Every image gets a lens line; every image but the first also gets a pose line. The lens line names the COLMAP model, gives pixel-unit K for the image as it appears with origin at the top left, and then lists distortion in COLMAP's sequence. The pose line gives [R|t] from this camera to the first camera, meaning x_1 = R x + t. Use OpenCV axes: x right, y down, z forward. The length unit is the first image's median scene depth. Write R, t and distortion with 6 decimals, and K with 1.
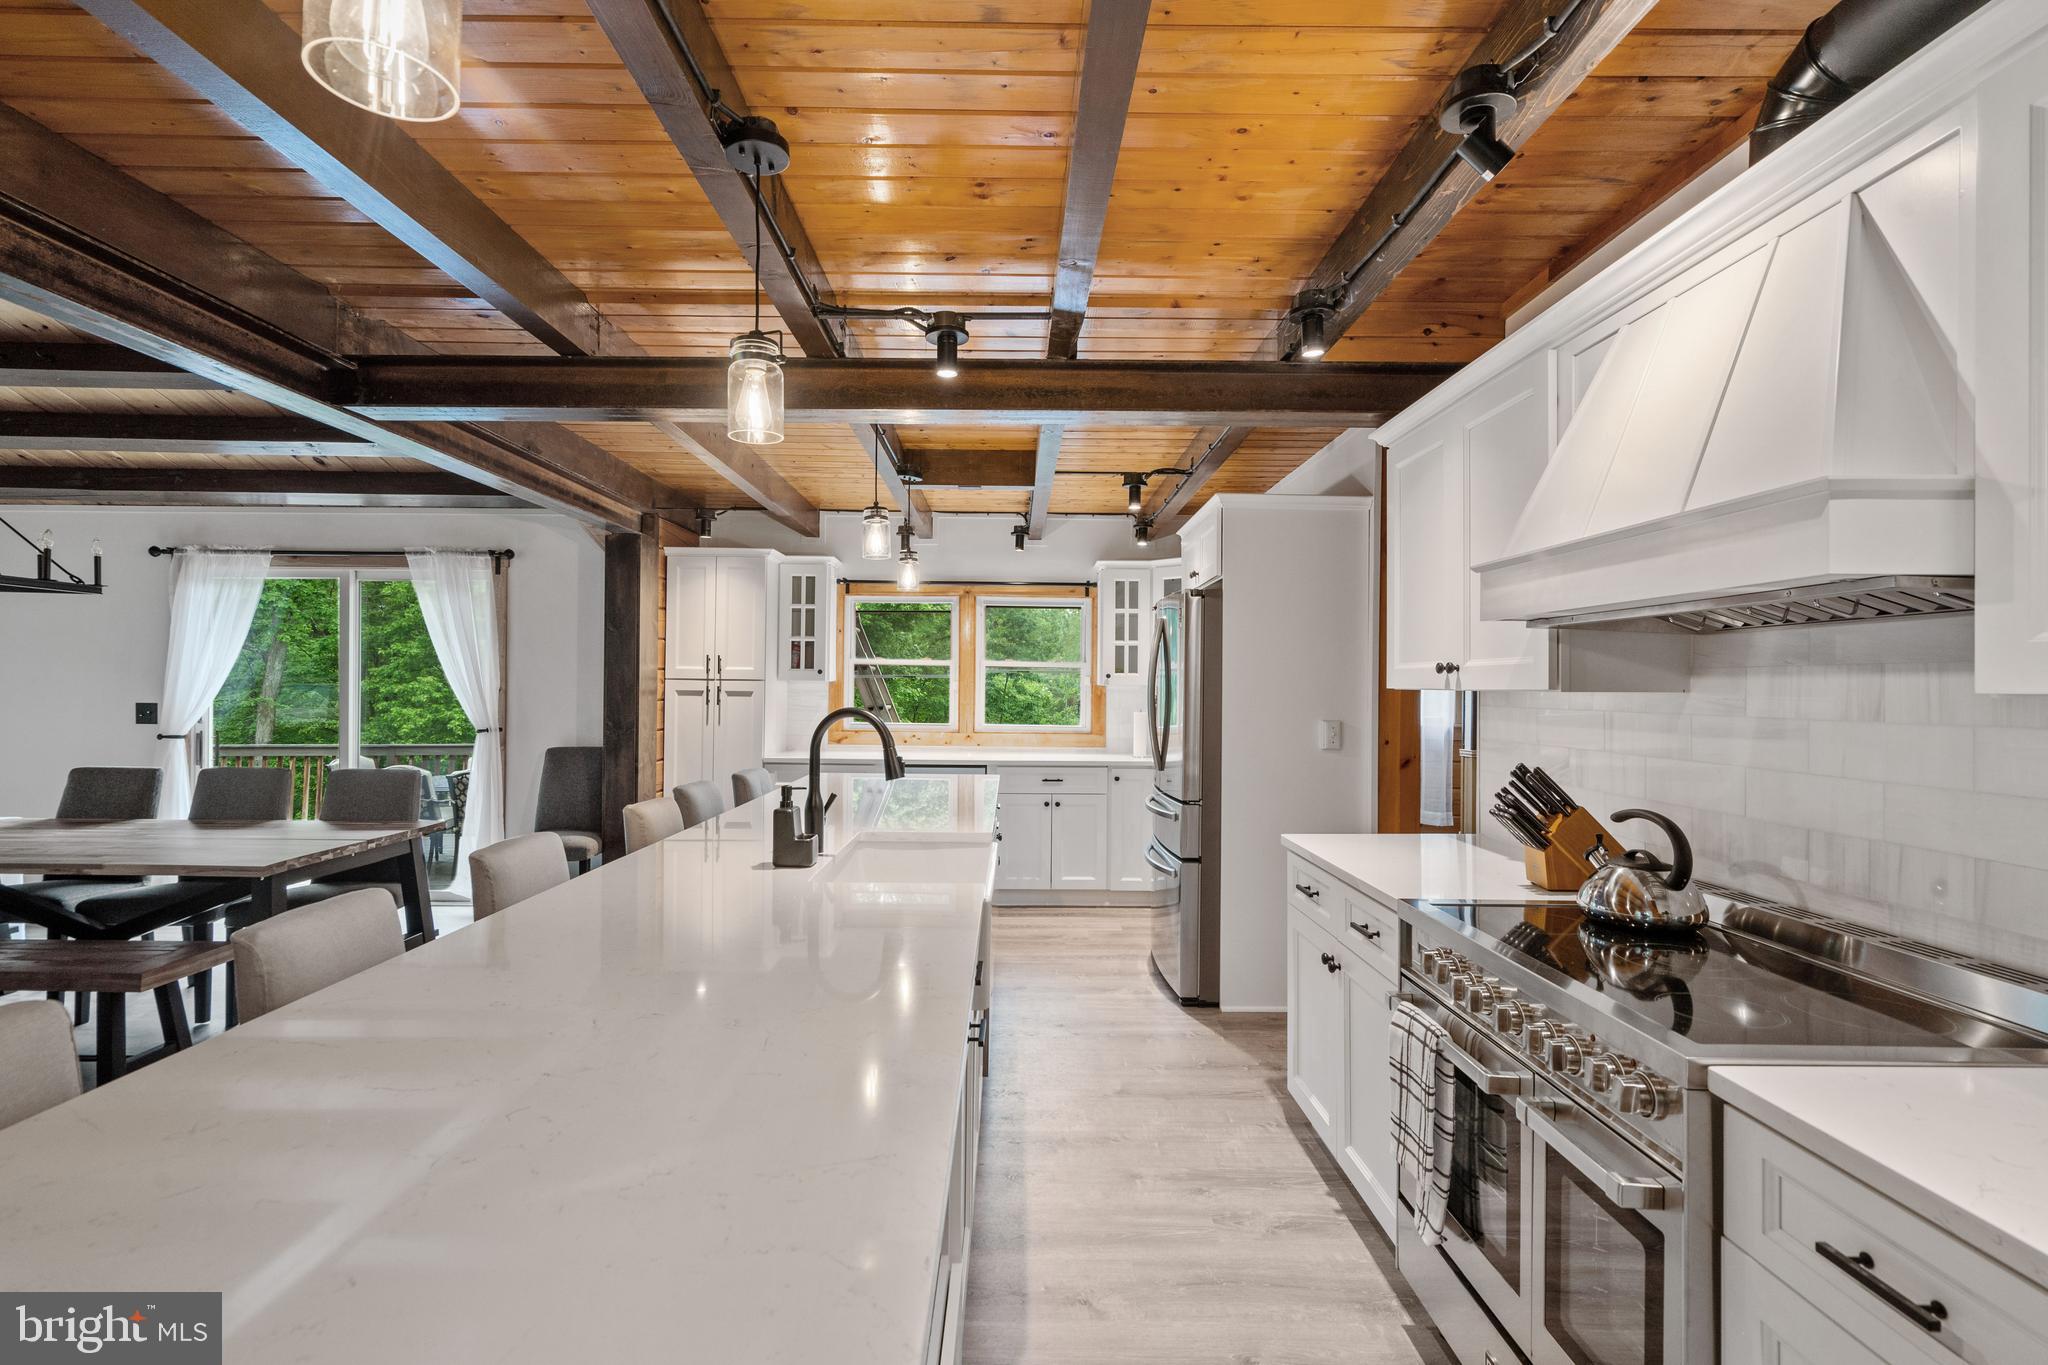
lens RADIAL K [[982.8, 0, 1020.7], [0, 982.8, 681.3], [0, 0, 1]] dist [0.007624, 0.002827]
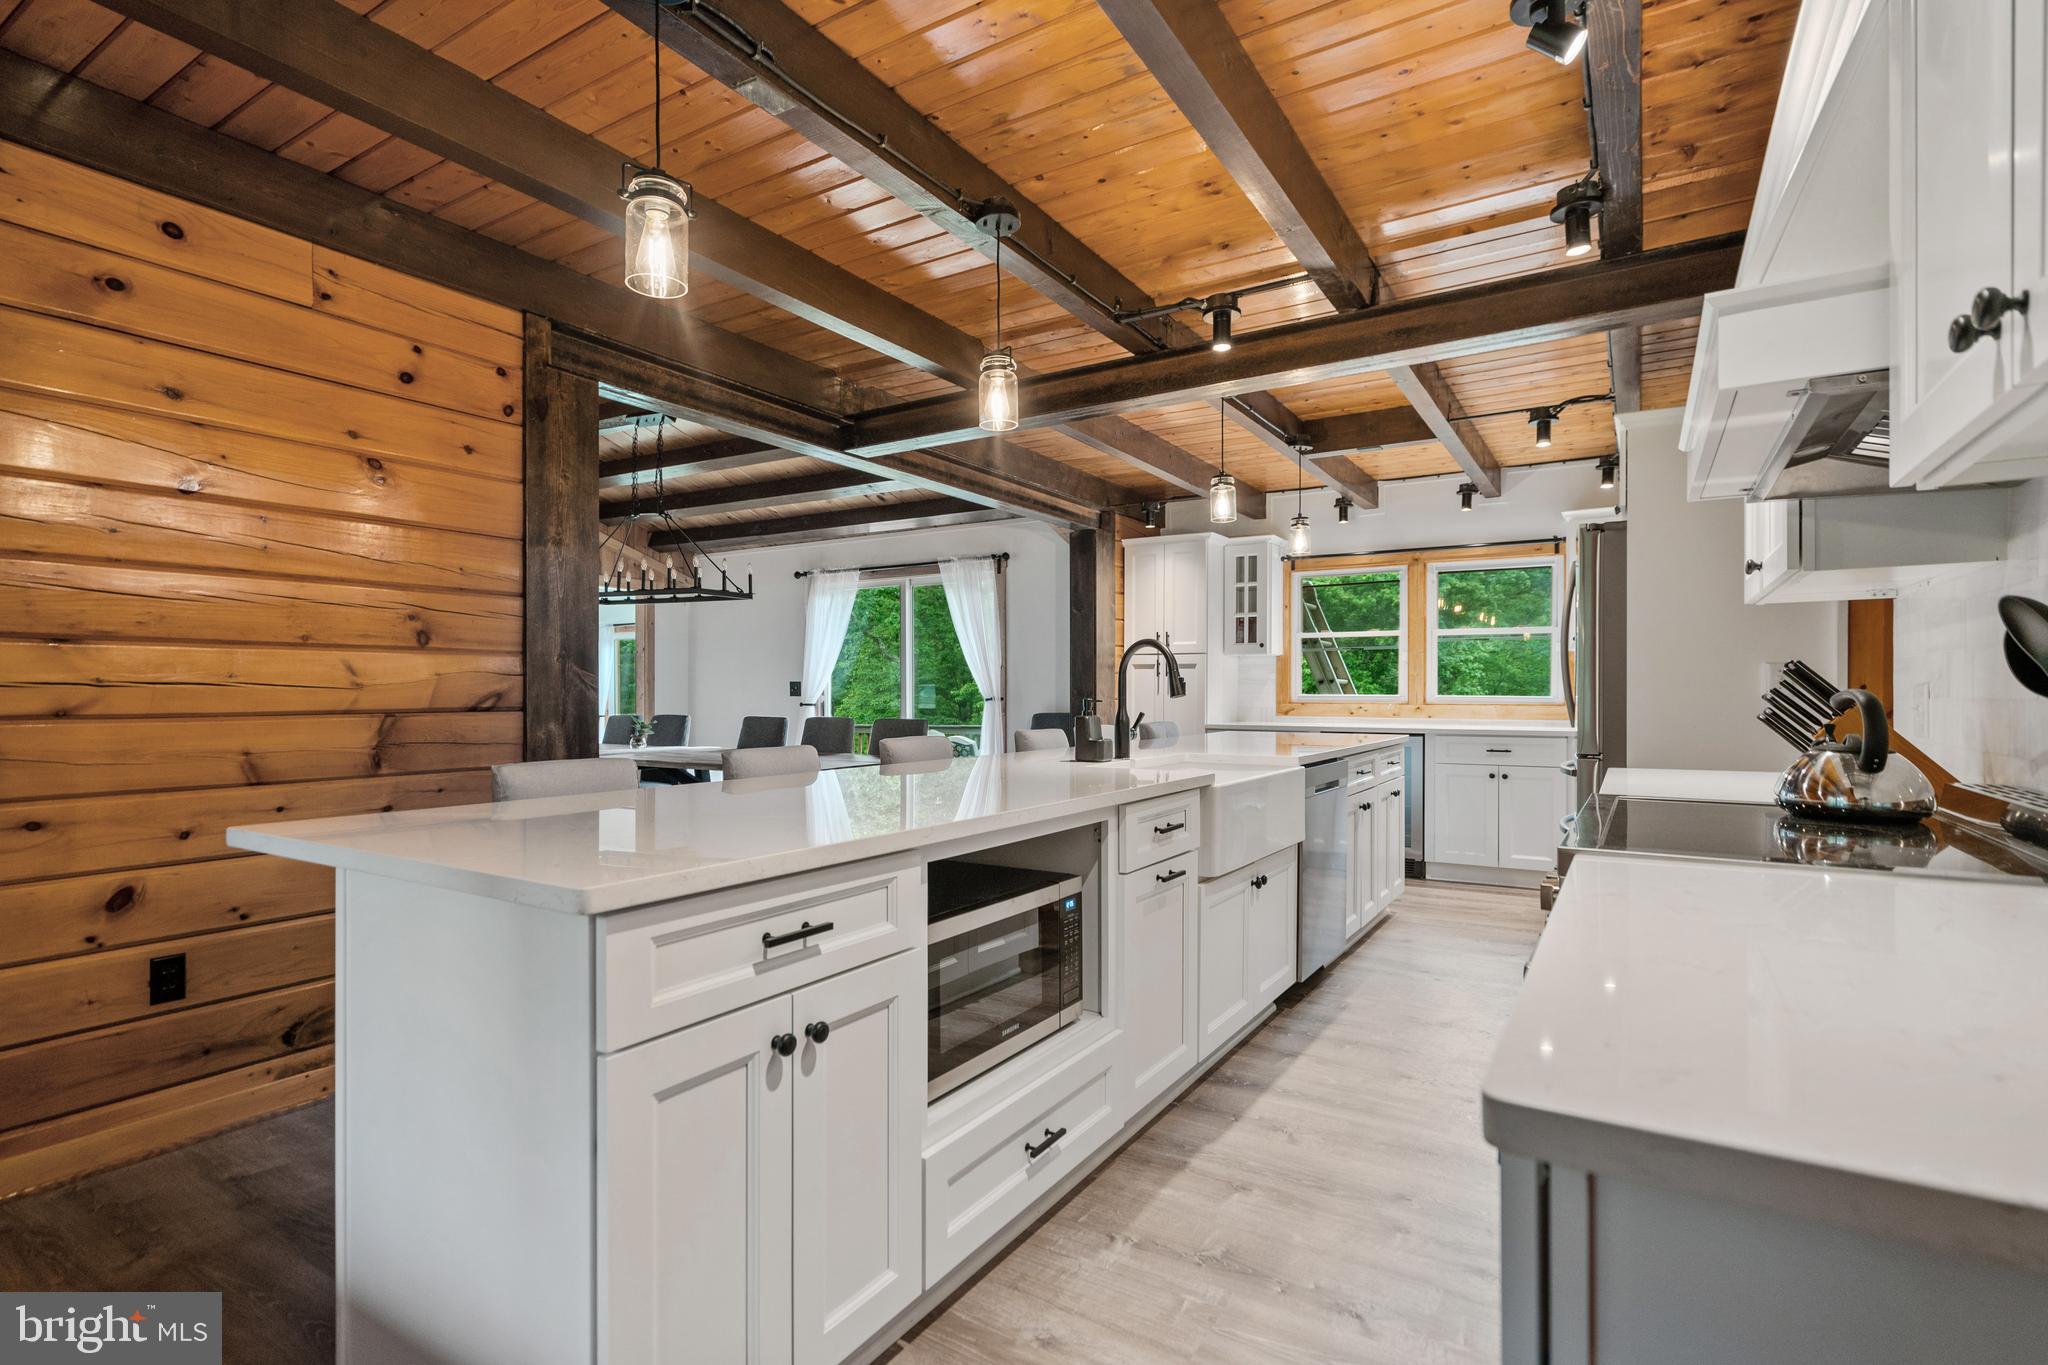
lens RADIAL K [[982.8, 0, 985.9], [0, 982.8, 682.9], [0, 0, 1]] dist [0.007624, 0.002827]
pose [[0.839689, -0.010734, -0.542961, 0.127074], [0.010487, 0.999939, -0.003550, 0.033401], [0.542966, -0.002713, 0.839750, -0.049224]]
